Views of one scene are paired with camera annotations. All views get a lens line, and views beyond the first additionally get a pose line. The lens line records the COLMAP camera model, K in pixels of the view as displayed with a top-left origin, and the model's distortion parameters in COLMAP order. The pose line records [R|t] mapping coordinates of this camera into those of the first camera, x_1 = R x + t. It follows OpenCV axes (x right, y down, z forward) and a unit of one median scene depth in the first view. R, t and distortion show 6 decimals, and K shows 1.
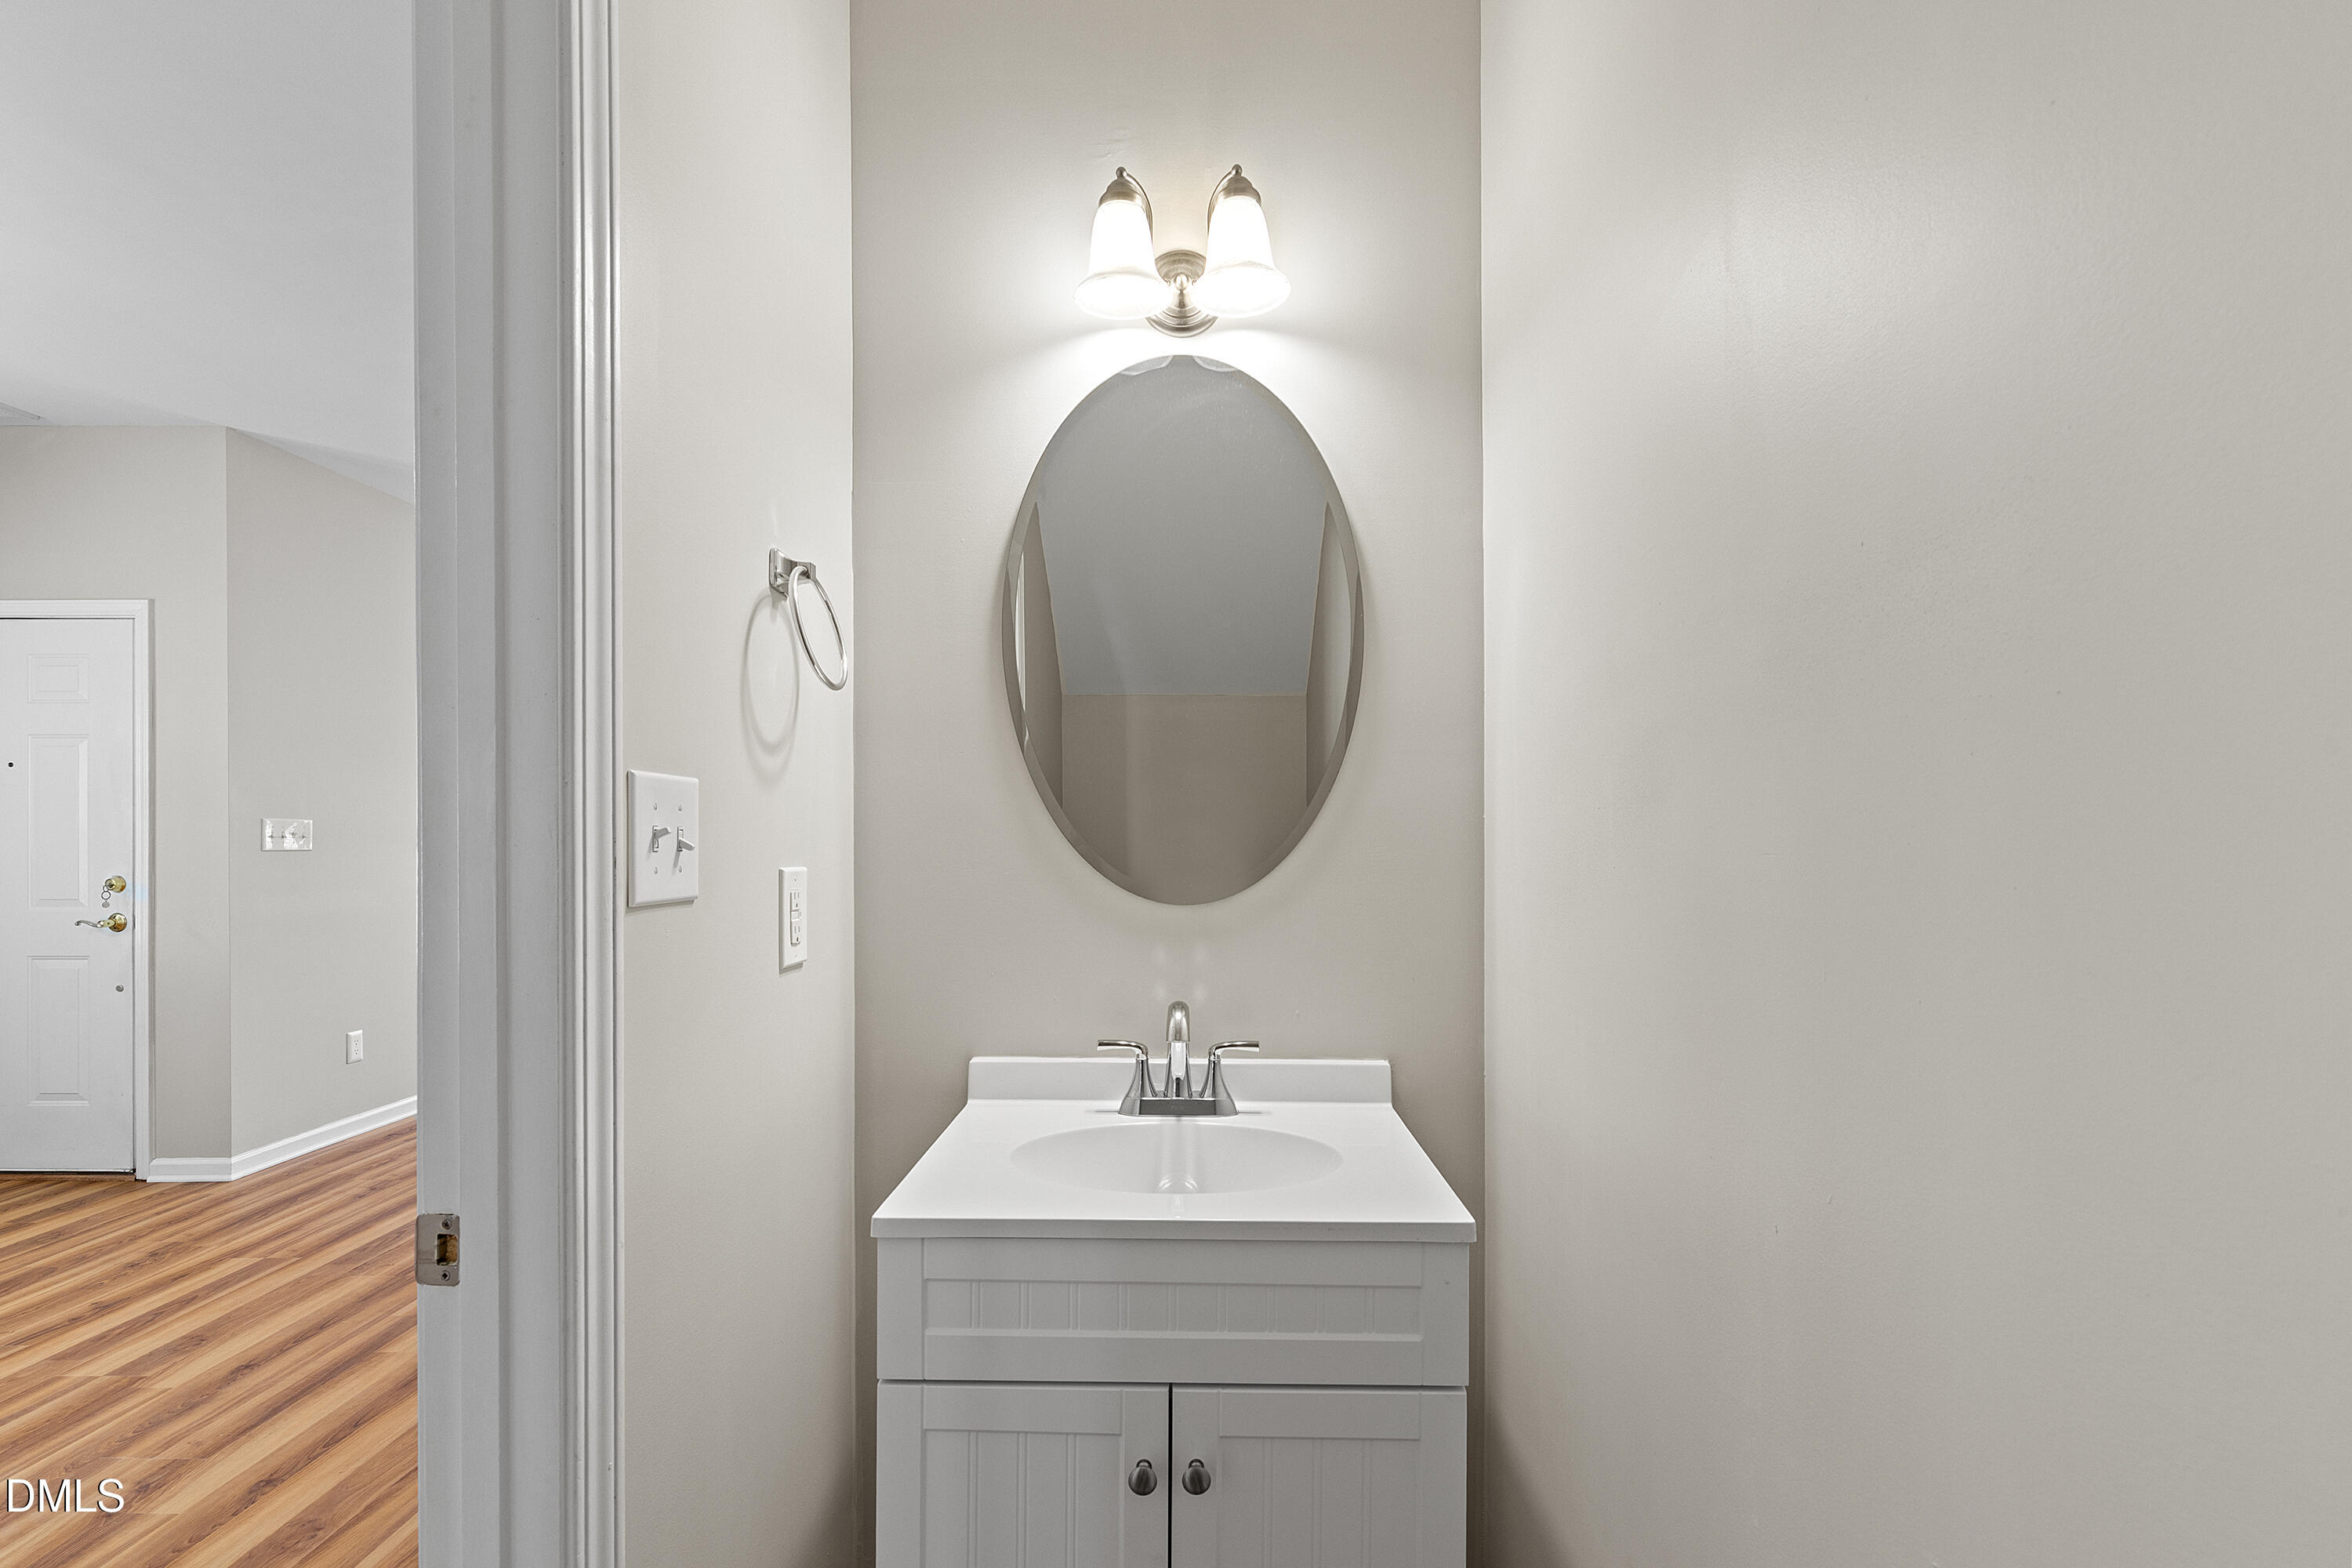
lens RADIAL K [[1047.1, 0, 1172.8], [0, 1047.1, 845.6], [0, 0, 1]] dist [-0.000168, 0.000057]
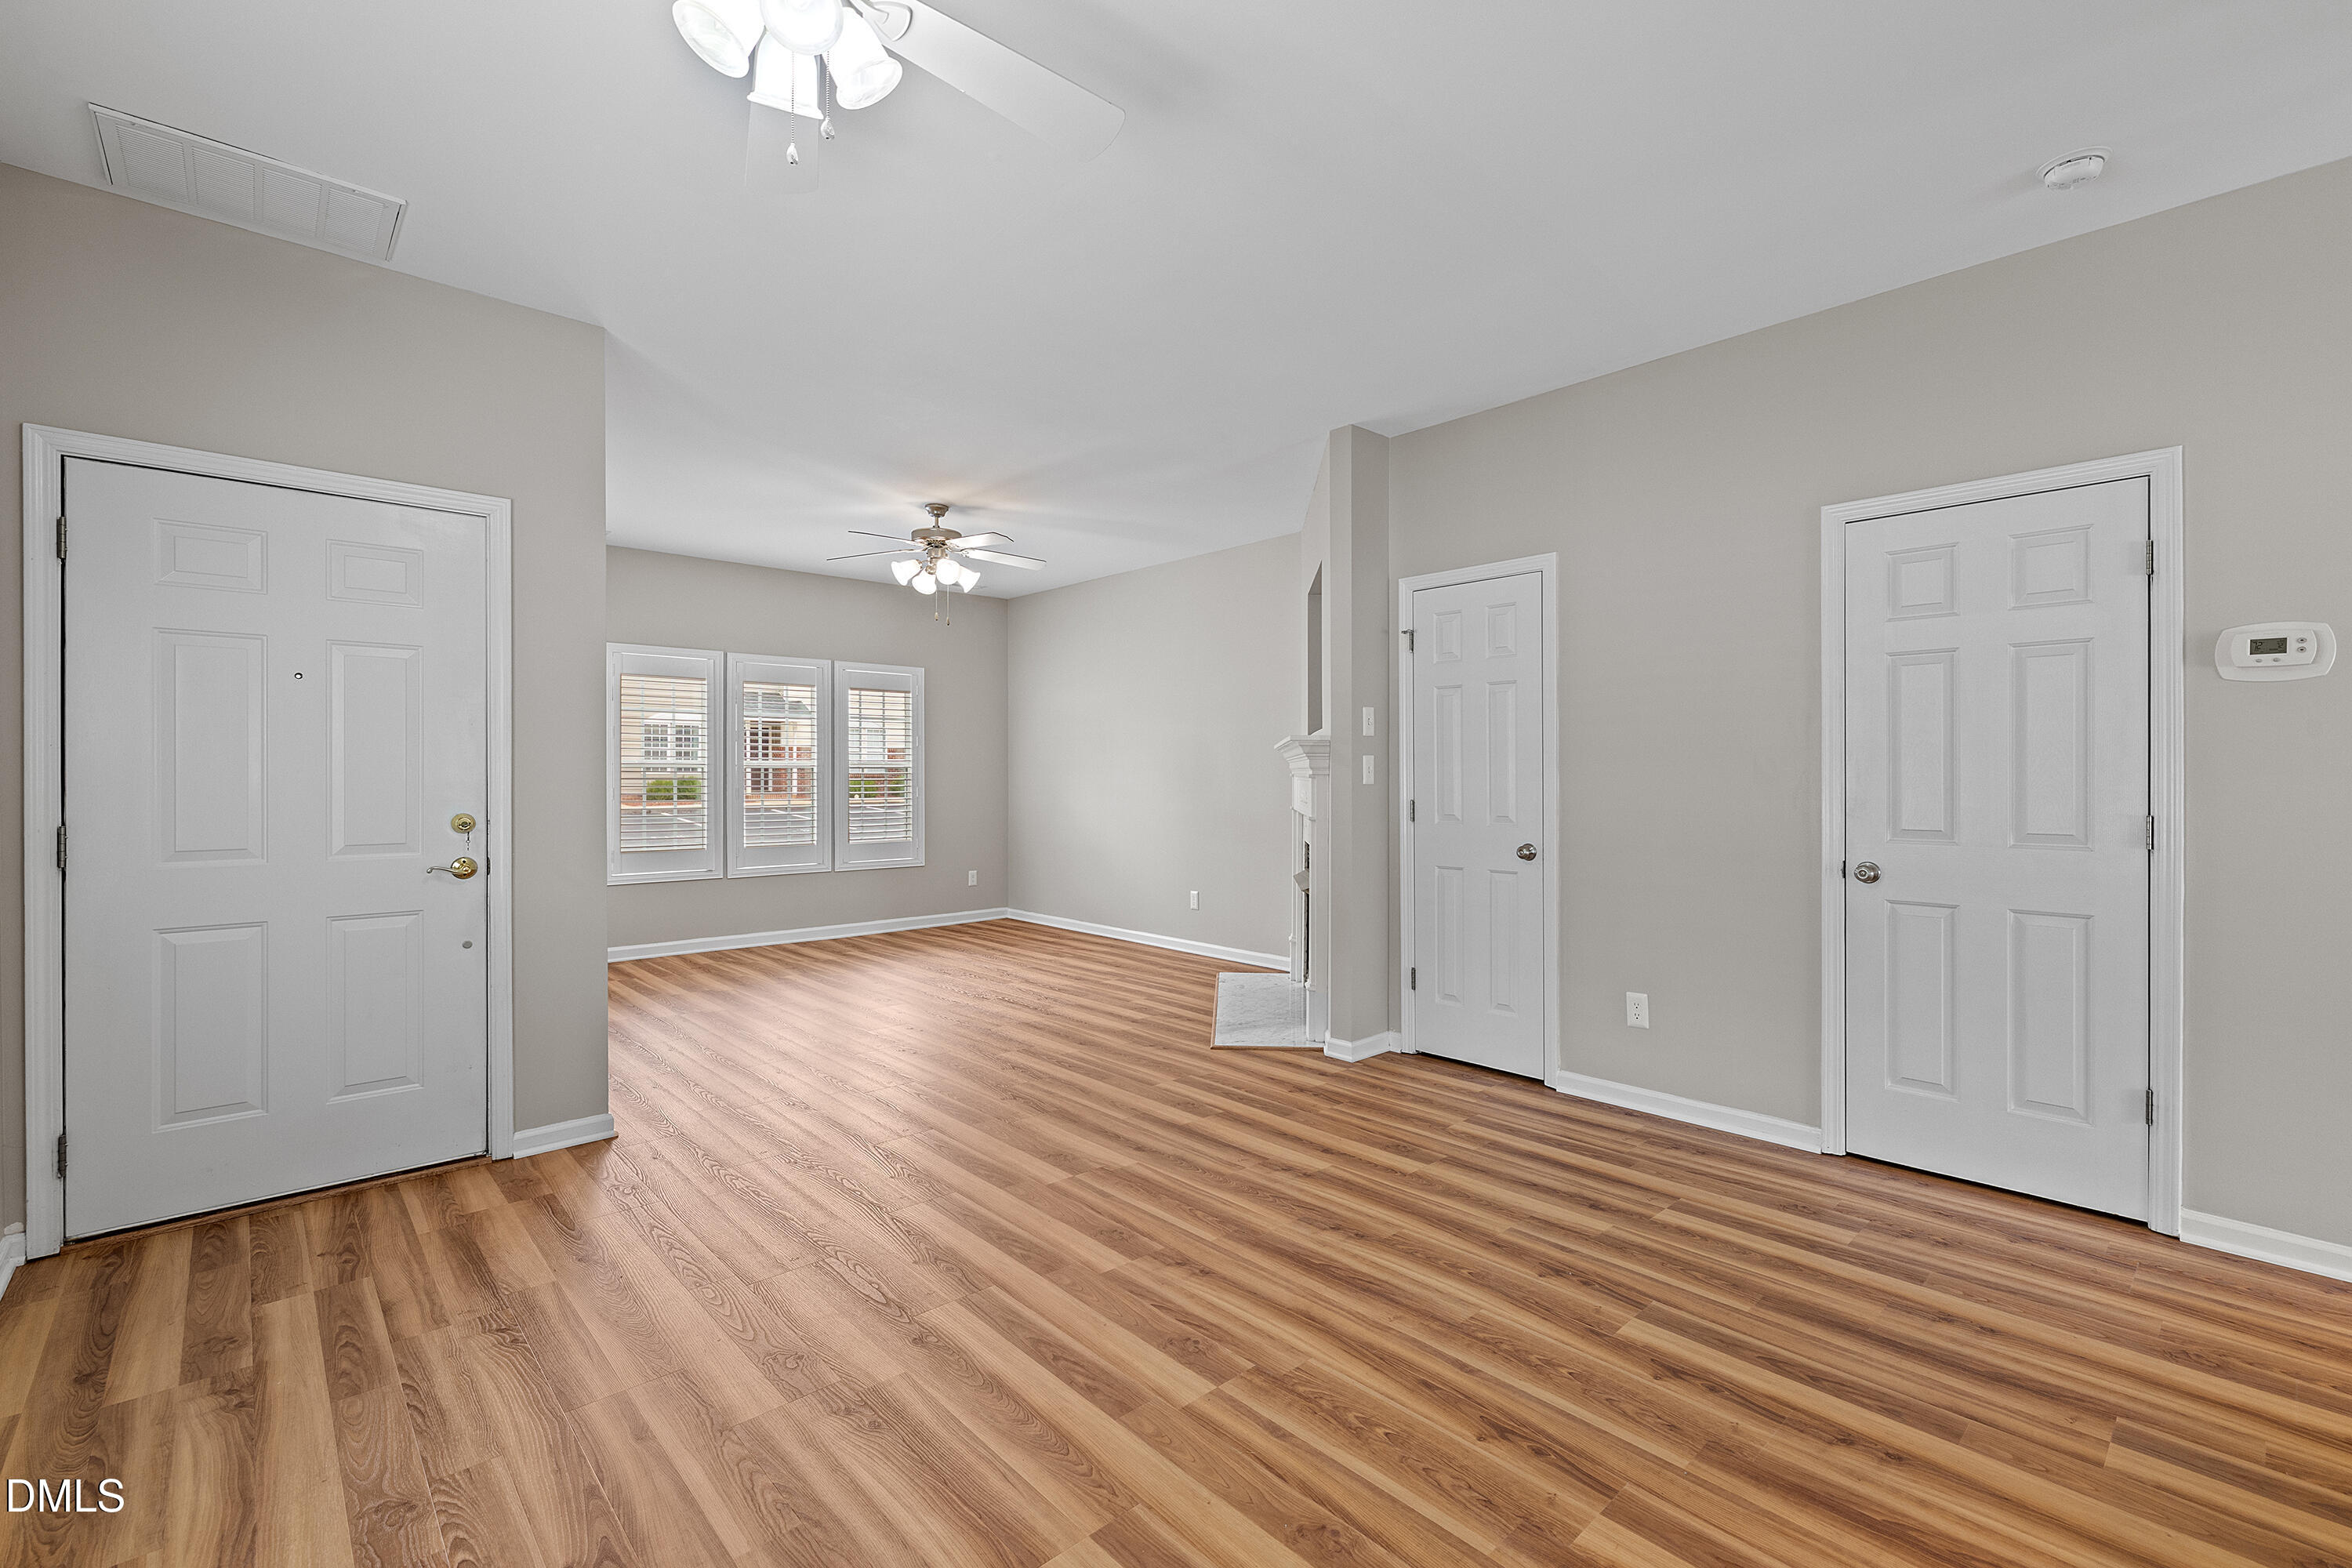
lens RADIAL K [[1022.3, 0, 1180.8], [0, 1022.3, 785.1], [0, 0, 1]] dist [0.000817, 0.000230]
pose [[0.718543, -0.003033, 0.695476, -1.212463], [0.005657, 0.999983, -0.001483, 0.010171], [-0.695459, 0.005000, 0.718548, -0.015318]]
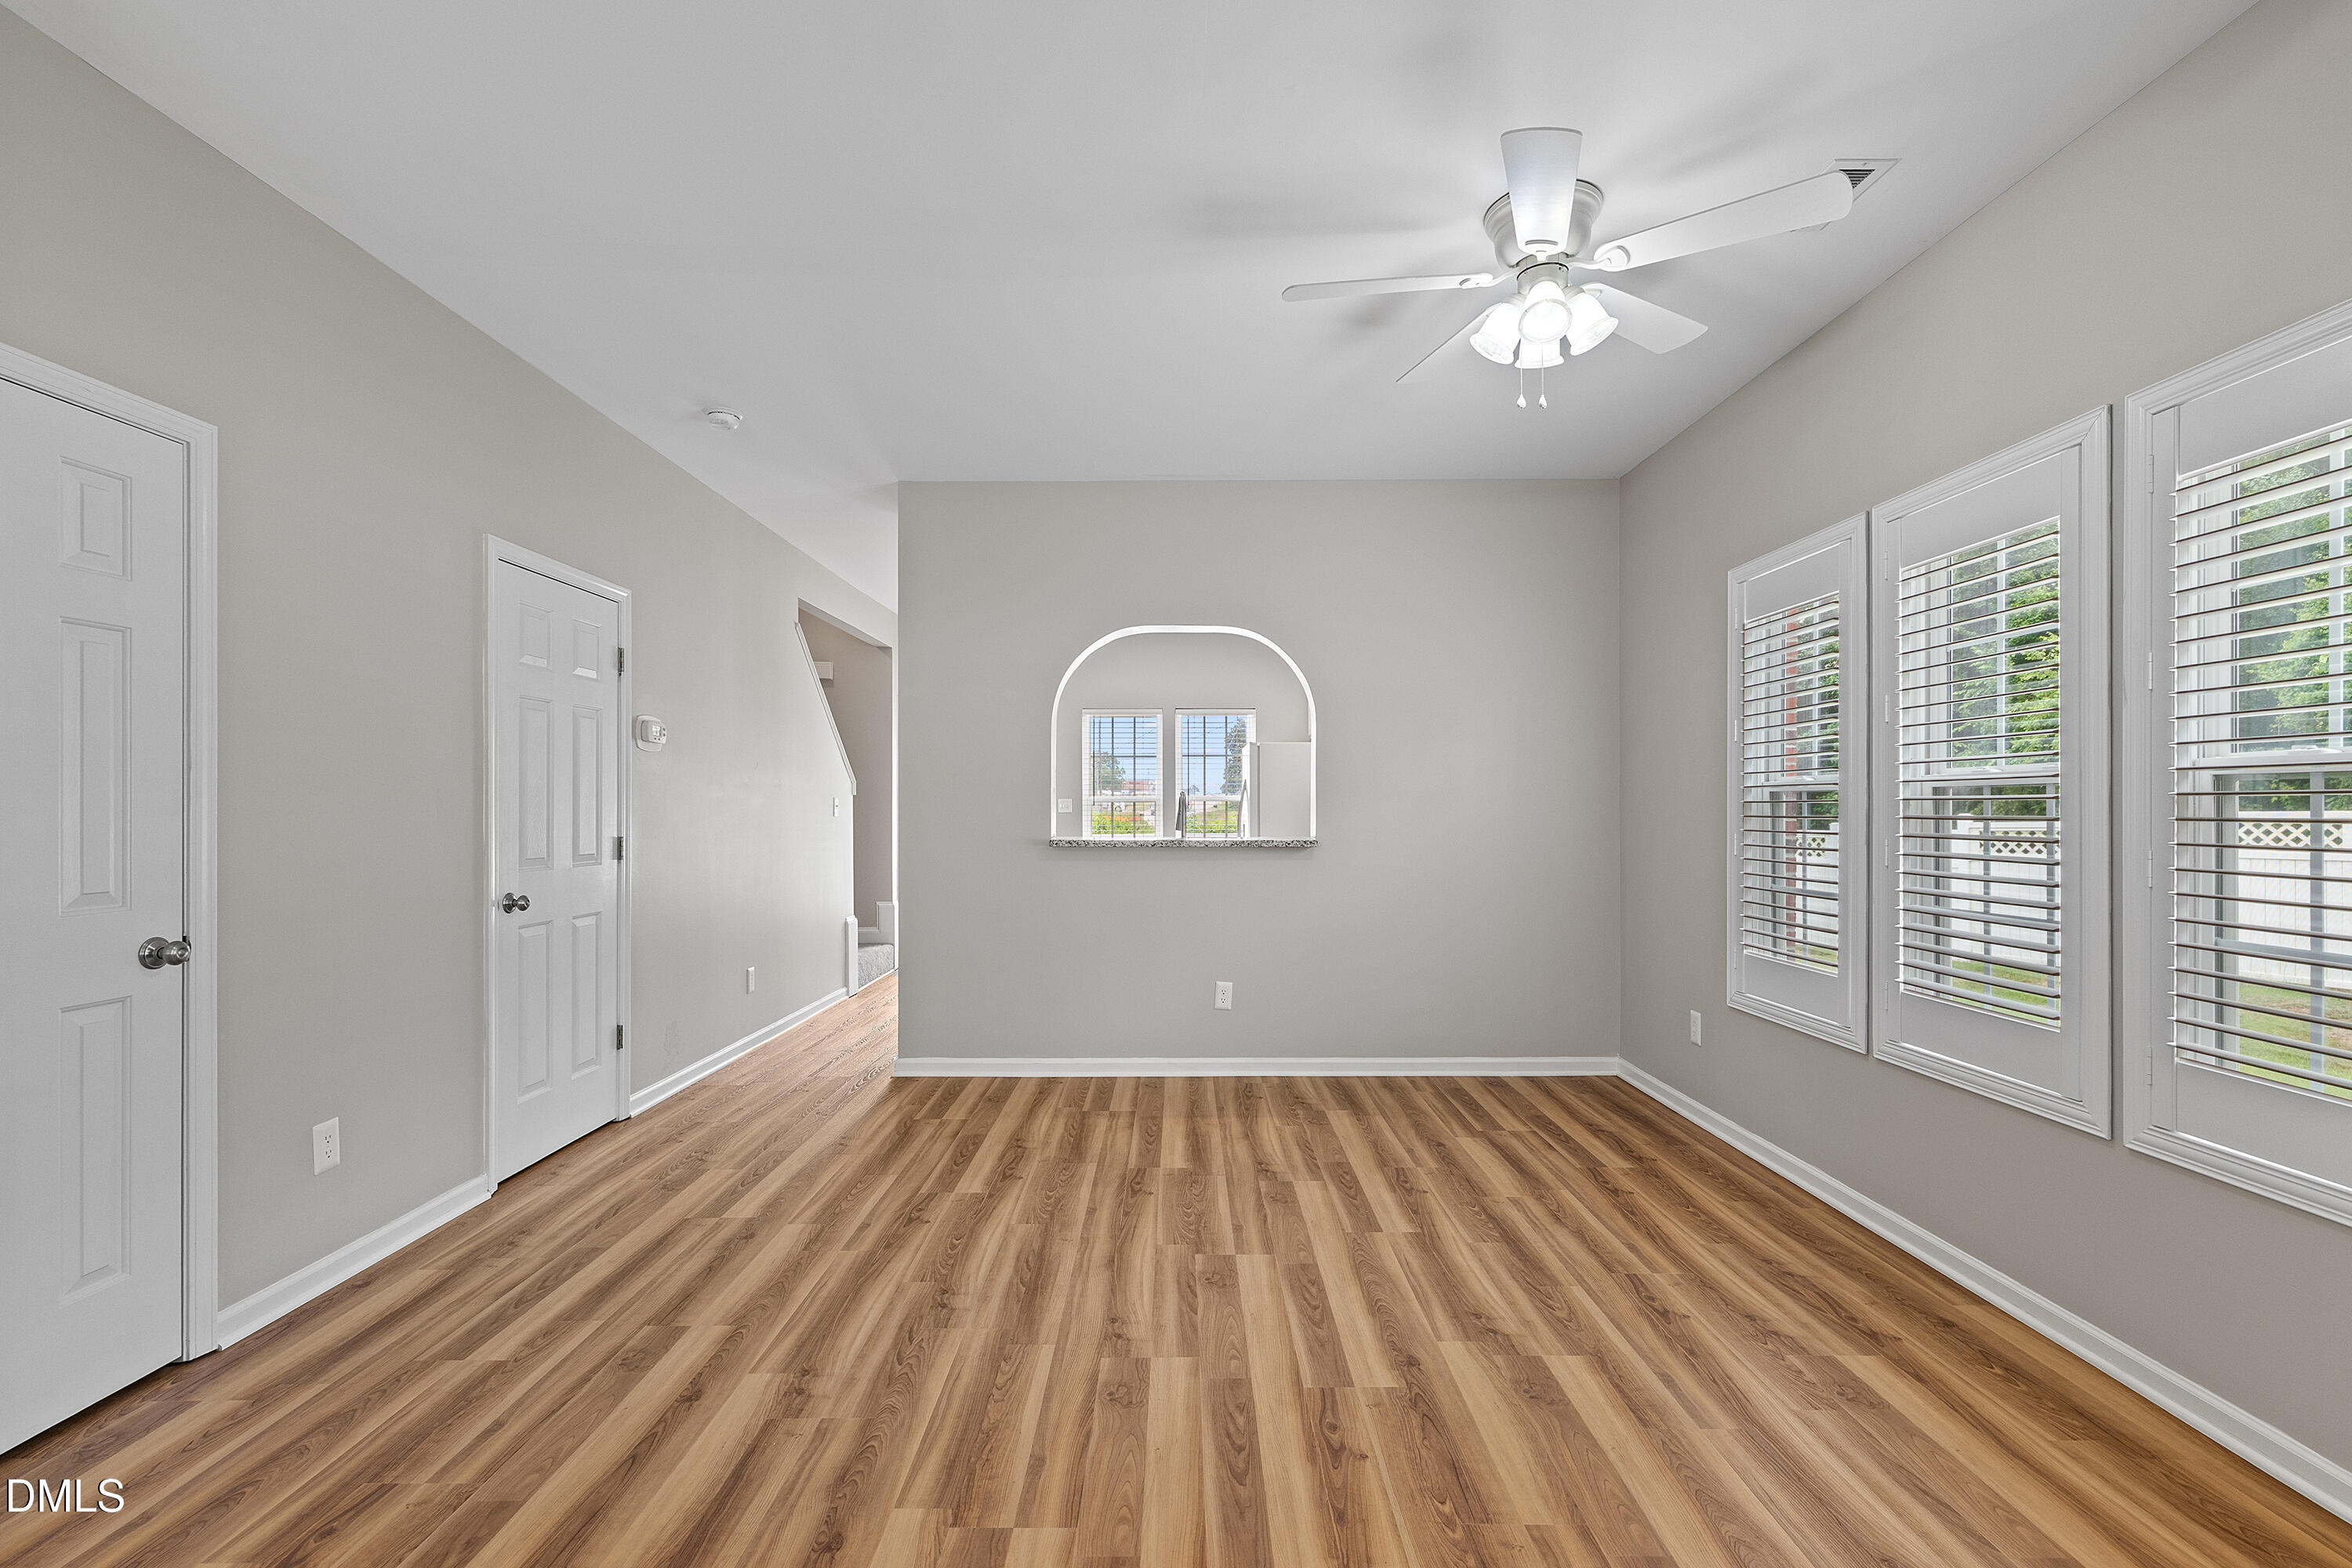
lens RADIAL K [[1022.3, 0, 1180.8], [0, 1022.3, 785.1], [0, 0, 1]] dist [0.000817, 0.000230]
pose [[-0.999778, 0.005217, -0.020391, -0.751715], [0.005348, 0.999966, -0.006355, -0.008394], [0.020357, -0.006462, -0.999772, 1.149972]]
